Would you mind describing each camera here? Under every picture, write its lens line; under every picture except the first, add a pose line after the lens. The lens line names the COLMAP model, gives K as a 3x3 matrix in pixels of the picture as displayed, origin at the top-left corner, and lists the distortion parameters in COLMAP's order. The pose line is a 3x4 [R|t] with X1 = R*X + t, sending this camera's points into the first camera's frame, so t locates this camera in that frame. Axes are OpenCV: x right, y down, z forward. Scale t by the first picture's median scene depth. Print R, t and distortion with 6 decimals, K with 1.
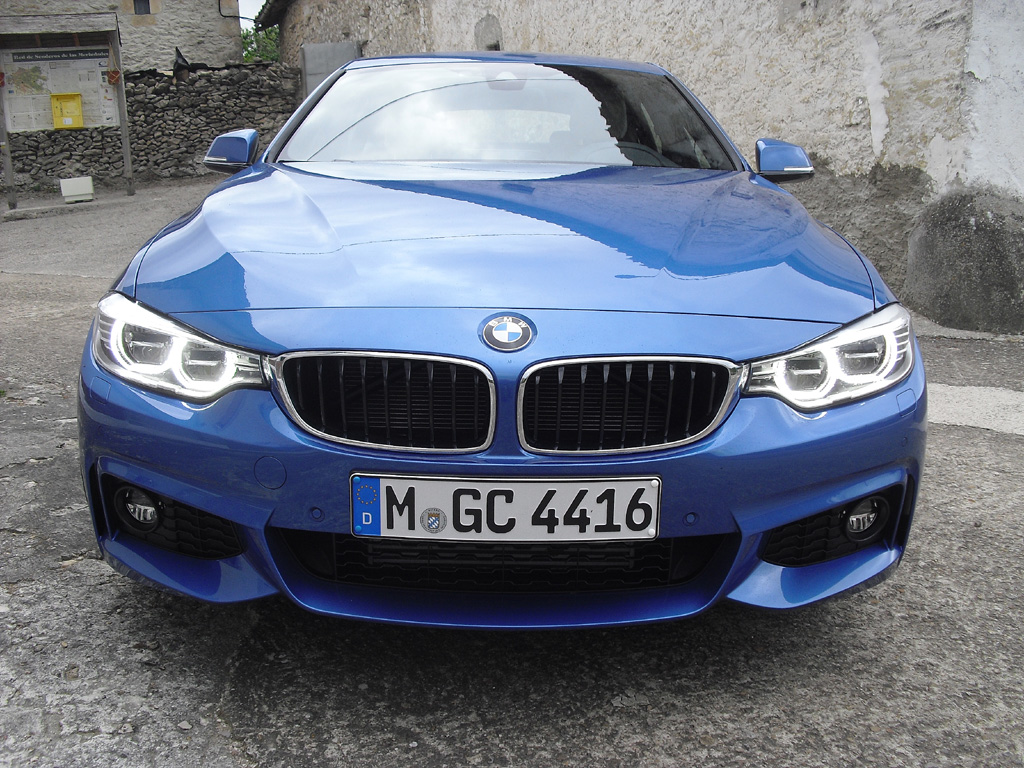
lens RADIAL K [[1095.4, 0, 512.0], [0, 1095.4, 384.0], [0, 0, 1]] dist [-0.246394, 0.321131]
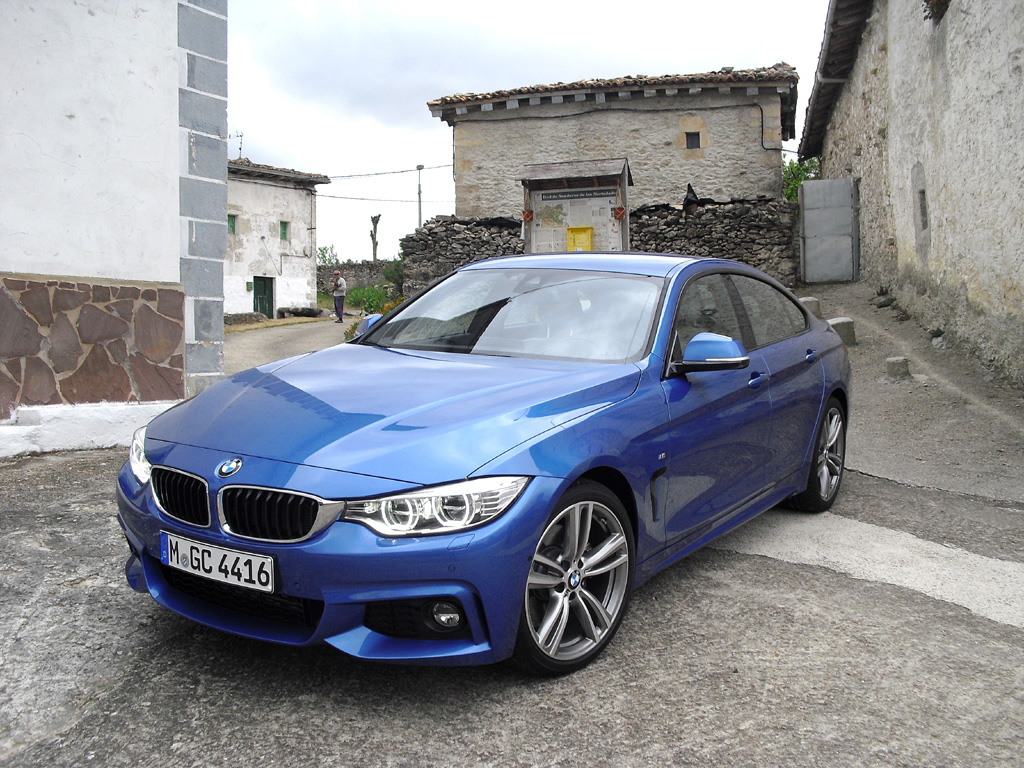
lens RADIAL K [[1095.4, 0, 512.0], [0, 1095.4, 384.0], [0, 0, 1]] dist [-0.246394, 0.321131]
pose [[0.838448, 0.063925, -0.541220, 1.385074], [-0.117071, 0.991039, -0.064309, -0.125846], [0.532259, 0.117281, 0.838419, -0.287902]]
